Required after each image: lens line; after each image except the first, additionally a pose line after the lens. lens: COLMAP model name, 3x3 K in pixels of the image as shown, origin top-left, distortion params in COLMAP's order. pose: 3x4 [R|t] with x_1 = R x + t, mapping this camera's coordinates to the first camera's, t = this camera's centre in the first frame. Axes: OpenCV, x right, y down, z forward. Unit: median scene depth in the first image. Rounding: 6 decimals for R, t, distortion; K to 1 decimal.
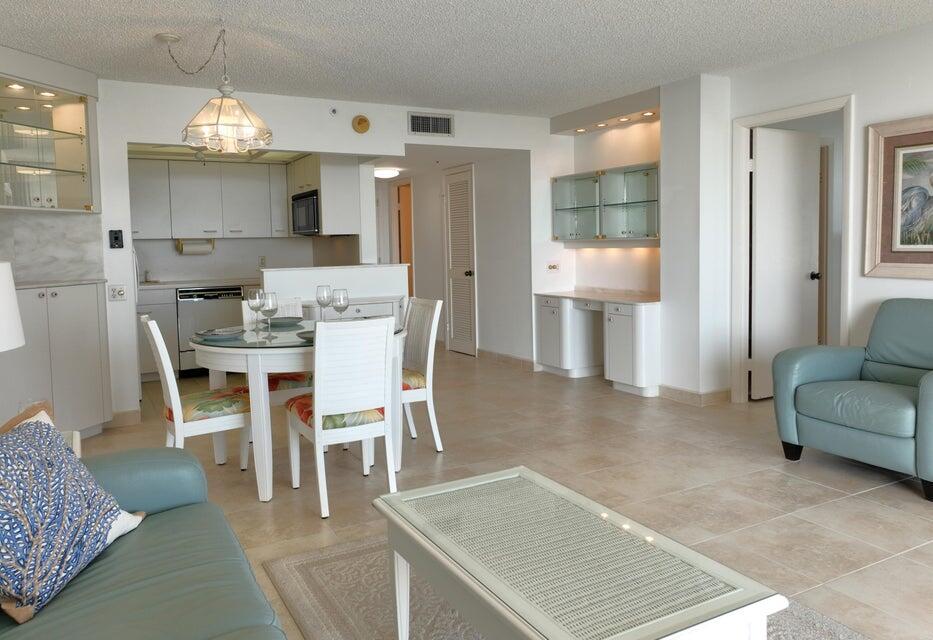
lens RADIAL K [[696.4, 0, 467.1], [0, 696.4, 288.3], [0, 0, 1]] dist [0.004295, 0.002611]
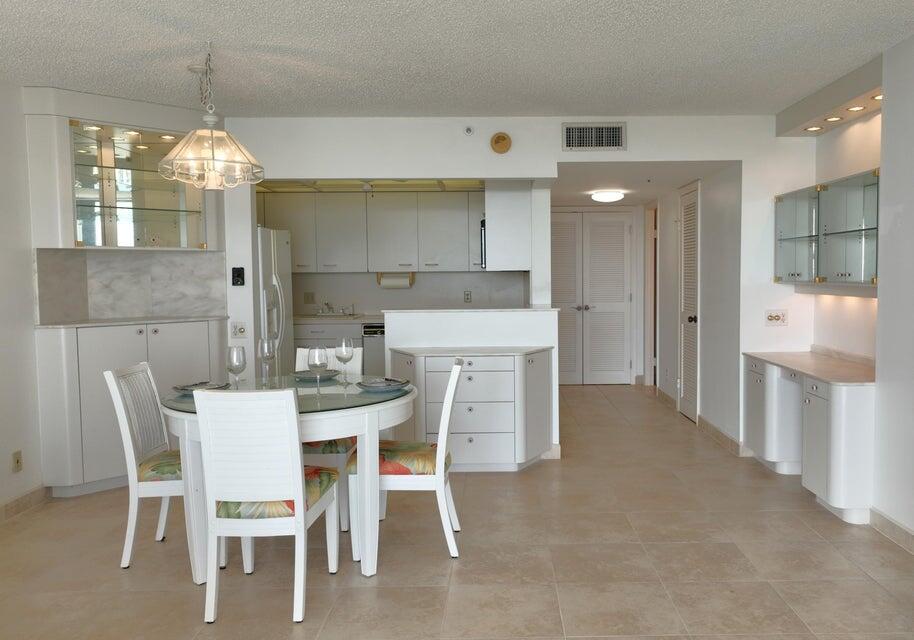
lens RADIAL K [[740.9, 0, 457.0], [0, 740.9, 320.0], [0, 0, 1]] dist [0.002176, 0.004211]
pose [[0.877554, 0.042545, -0.477587, 0.231778], [-0.040668, 0.999071, 0.014273, -0.029514], [0.477750, 0.006897, 0.878469, 0.175939]]
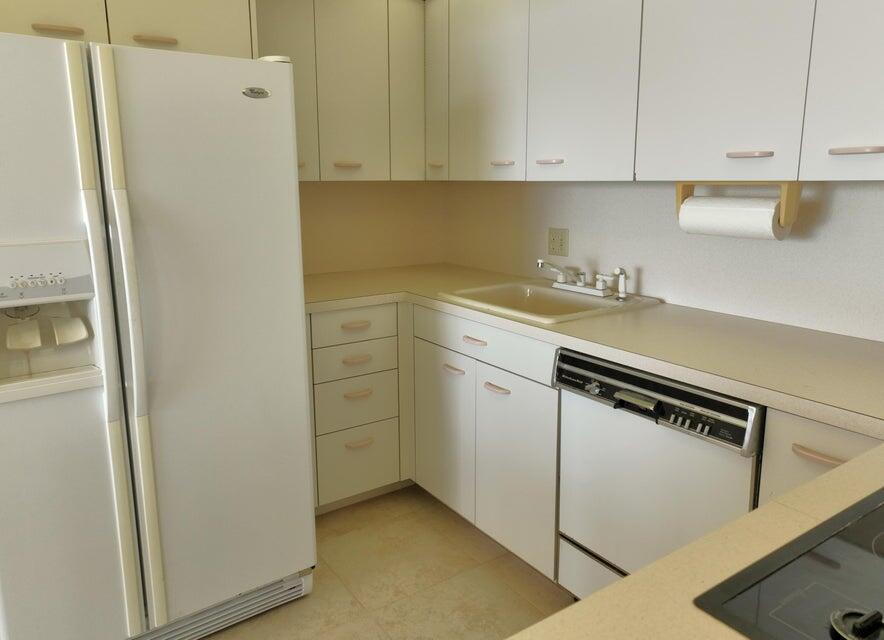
lens RADIAL K [[660.9, 0, 442.2], [0, 660.9, 298.3], [0, 0, 1]] dist [0.090275, 0.000415]
pose [[0.104689, 0.201496, -0.973879, -0.161939], [-0.057925, 0.978833, 0.196294, -0.091738], [0.992817, 0.035862, 0.114144, 1.090002]]
